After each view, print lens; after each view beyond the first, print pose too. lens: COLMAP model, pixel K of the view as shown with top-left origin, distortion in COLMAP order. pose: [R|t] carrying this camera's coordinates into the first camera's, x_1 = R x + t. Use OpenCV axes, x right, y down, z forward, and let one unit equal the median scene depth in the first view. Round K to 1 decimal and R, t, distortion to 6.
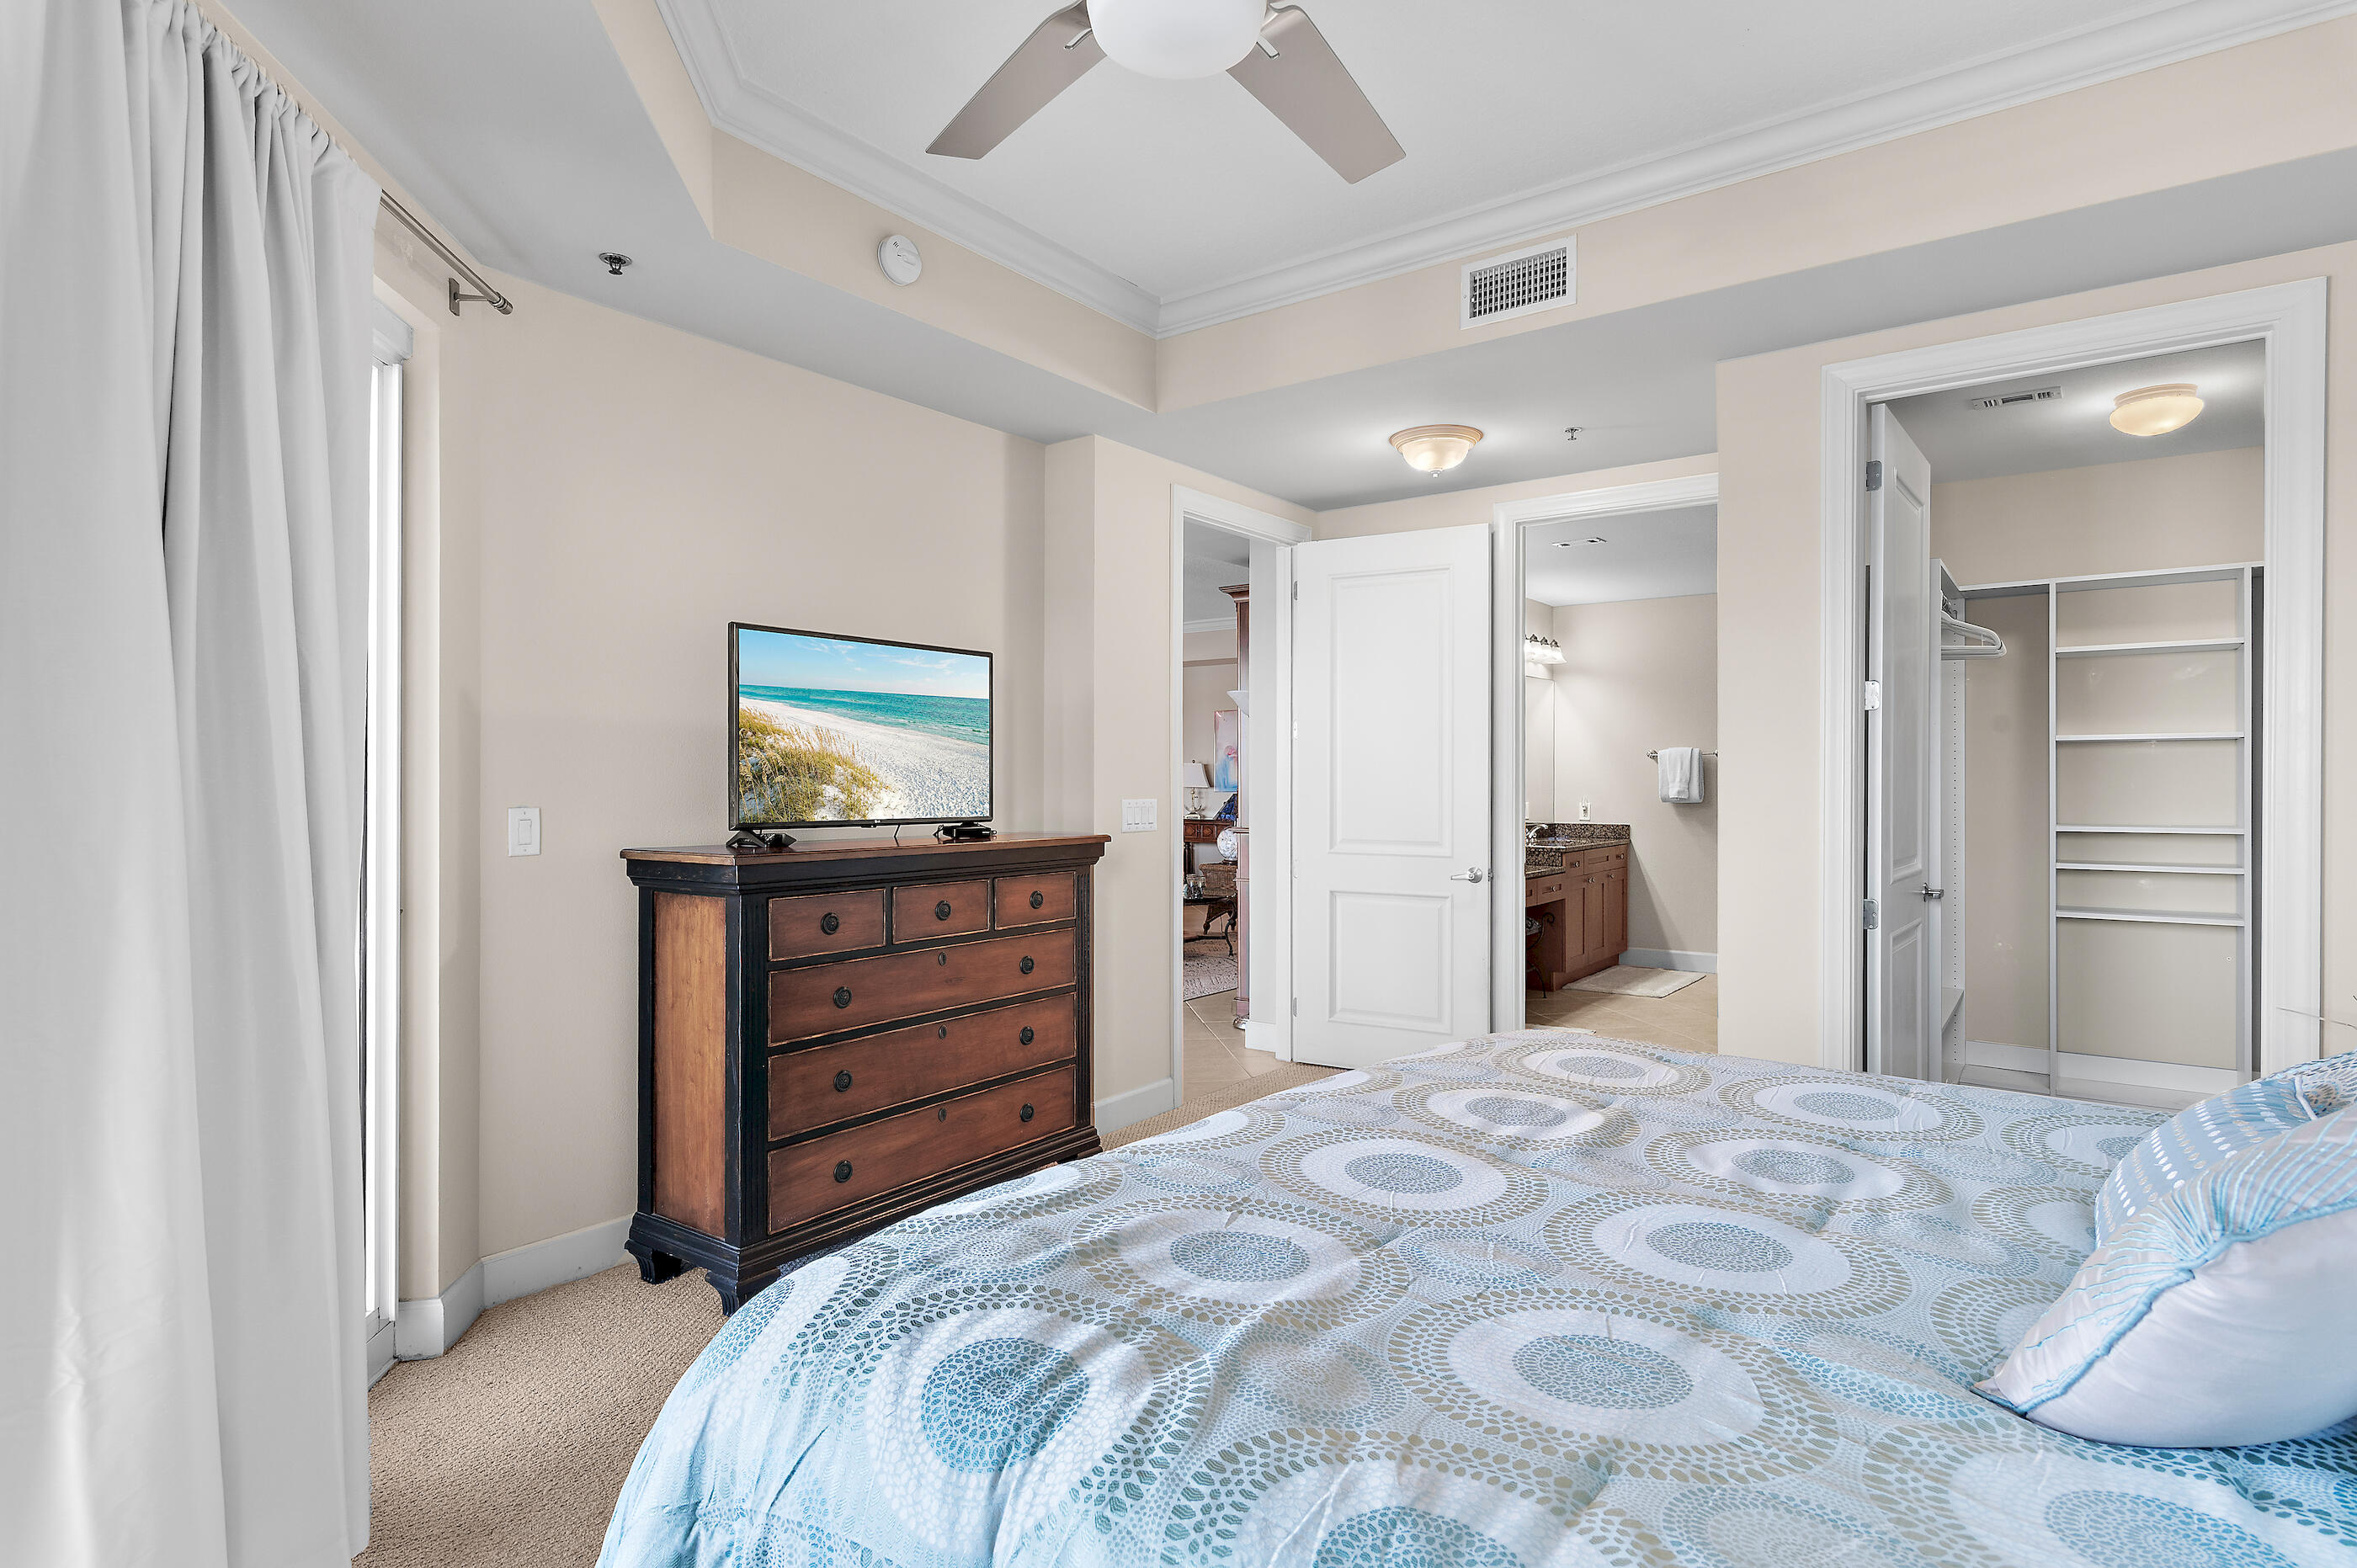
lens RADIAL K [[1224.3, 0, 1180.7], [0, 1224.3, 792.3], [0, 0, 1]] dist [-0.002263, -0.000027]
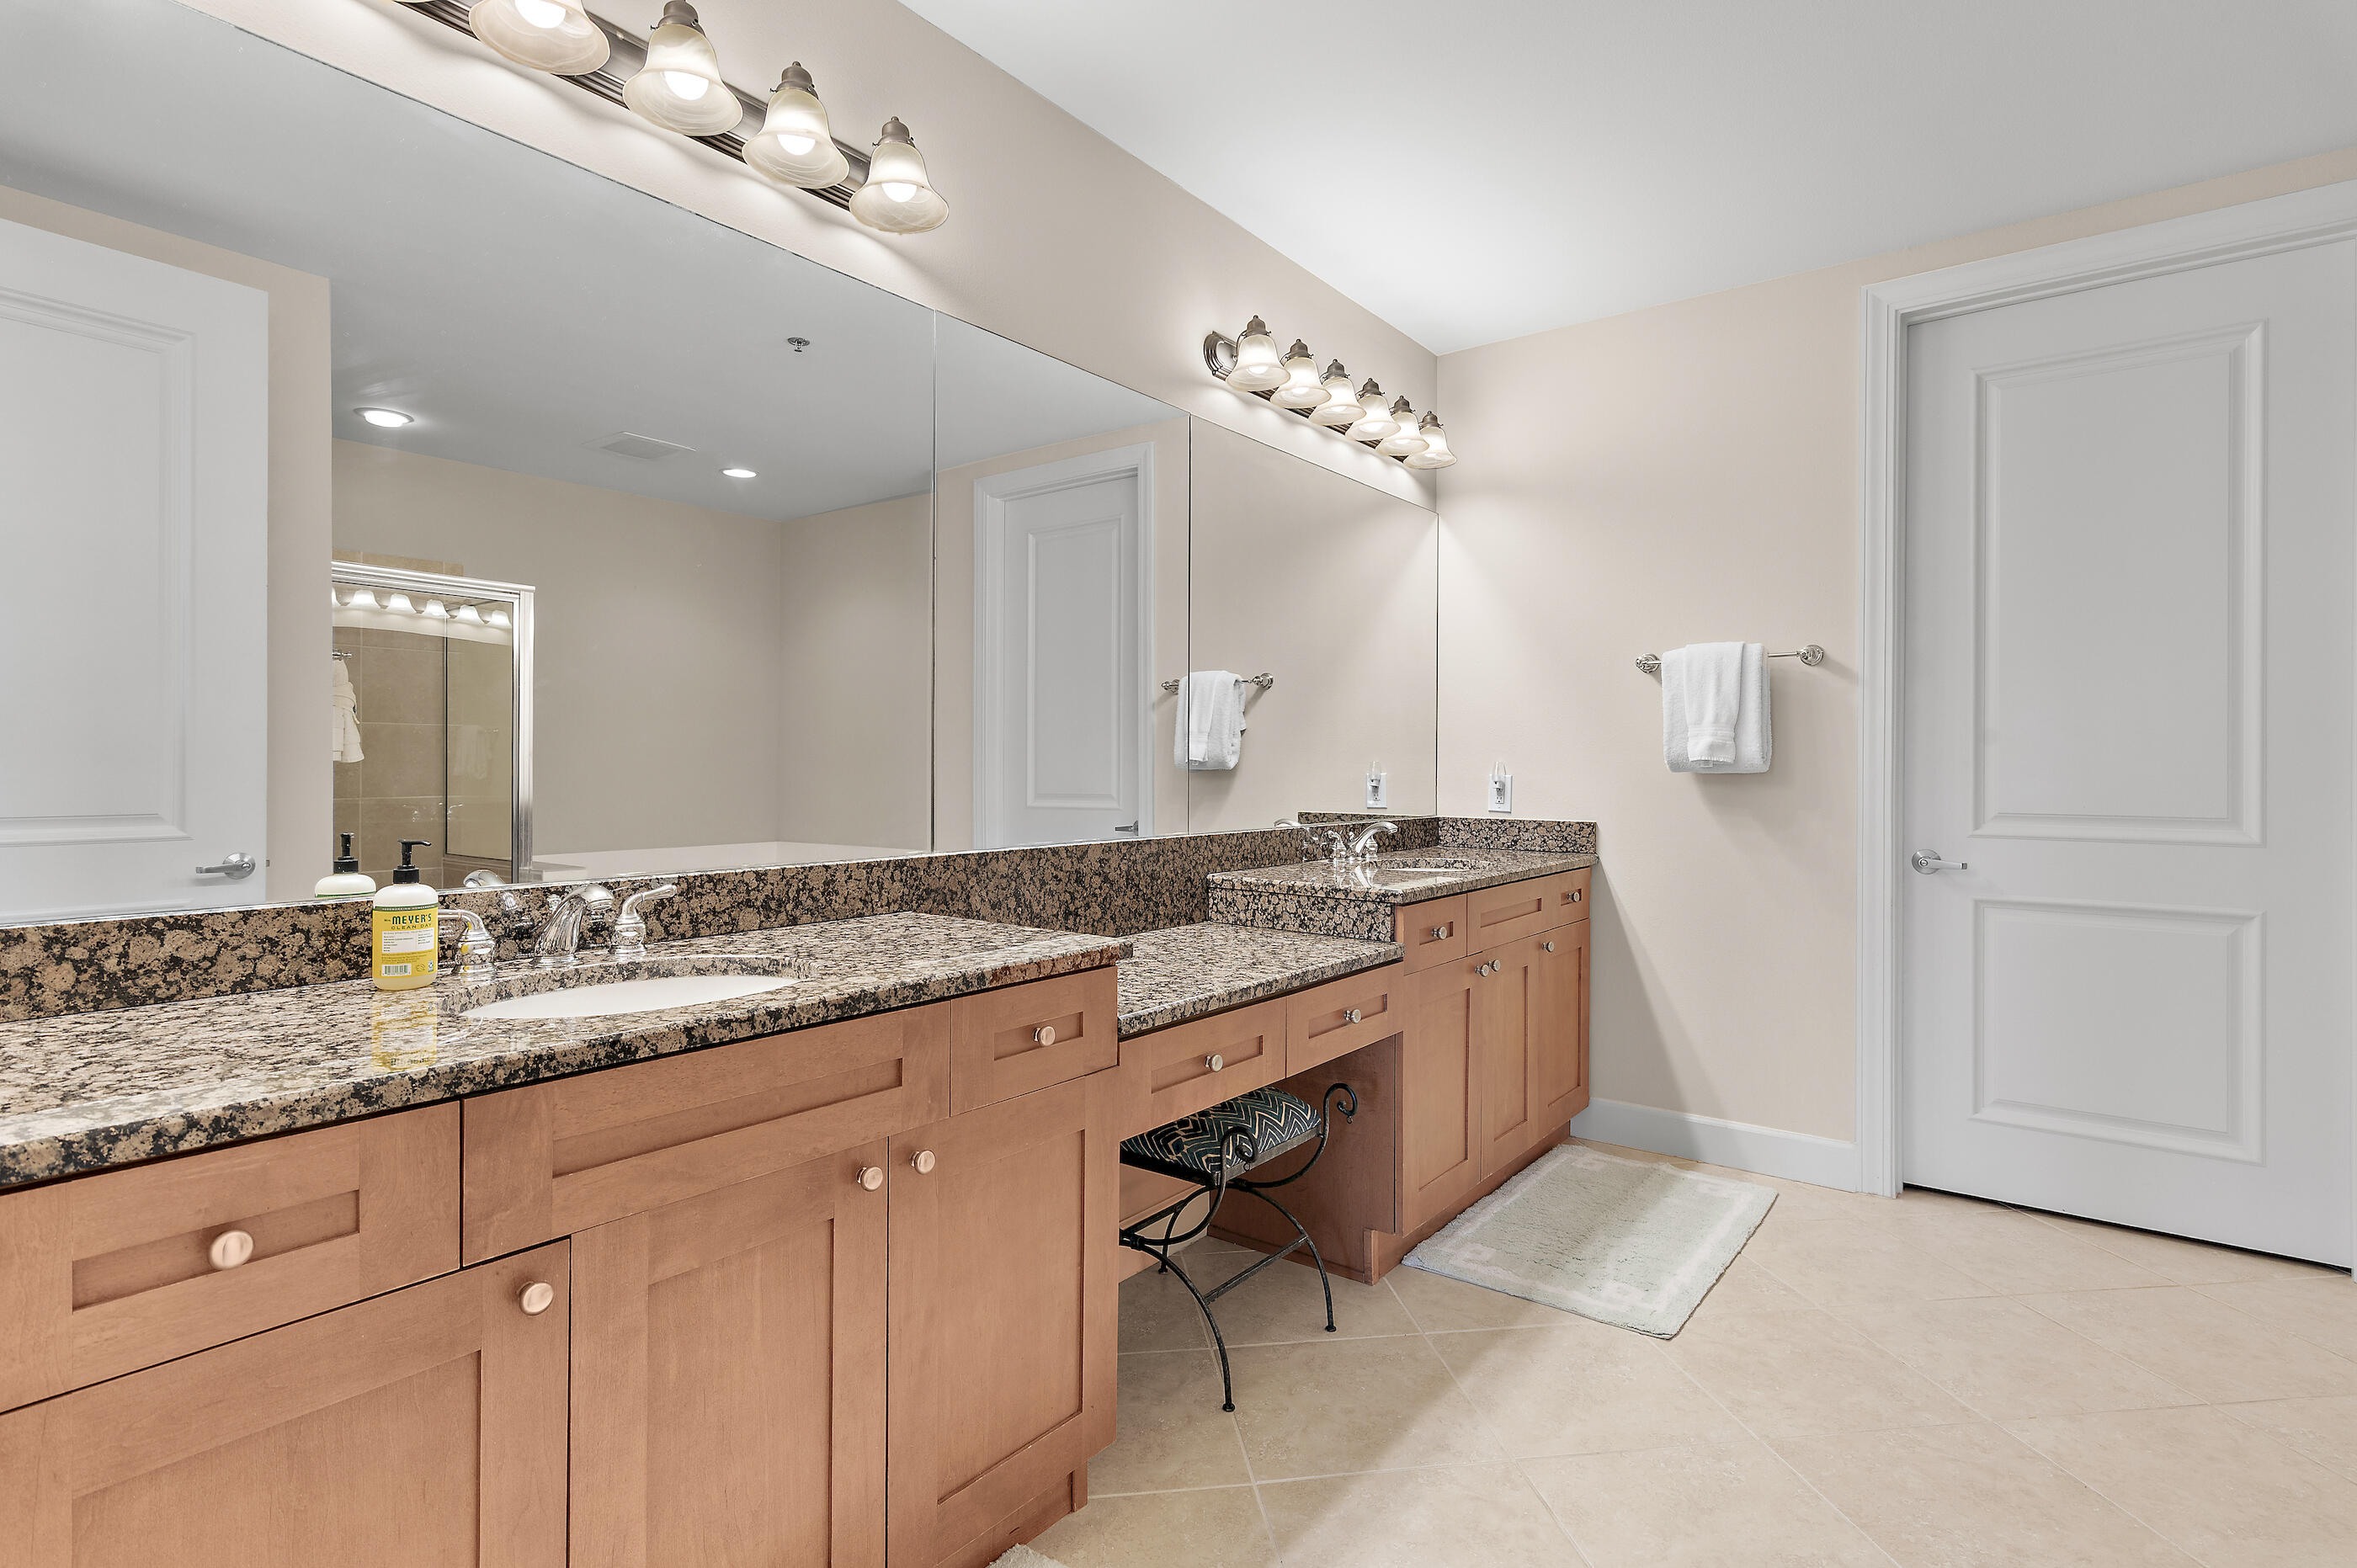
lens RADIAL K [[1167.9, 0, 1174.6], [0, 1167.9, 775.1], [0, 0, 1]] dist [-0.003282, -0.001232]
pose [[0.999484, 0.001185, -0.032101, 0.272487], [-0.000915, 0.999964, 0.008419, 0.006850], [0.032110, -0.008385, 0.999449, 0.685793]]
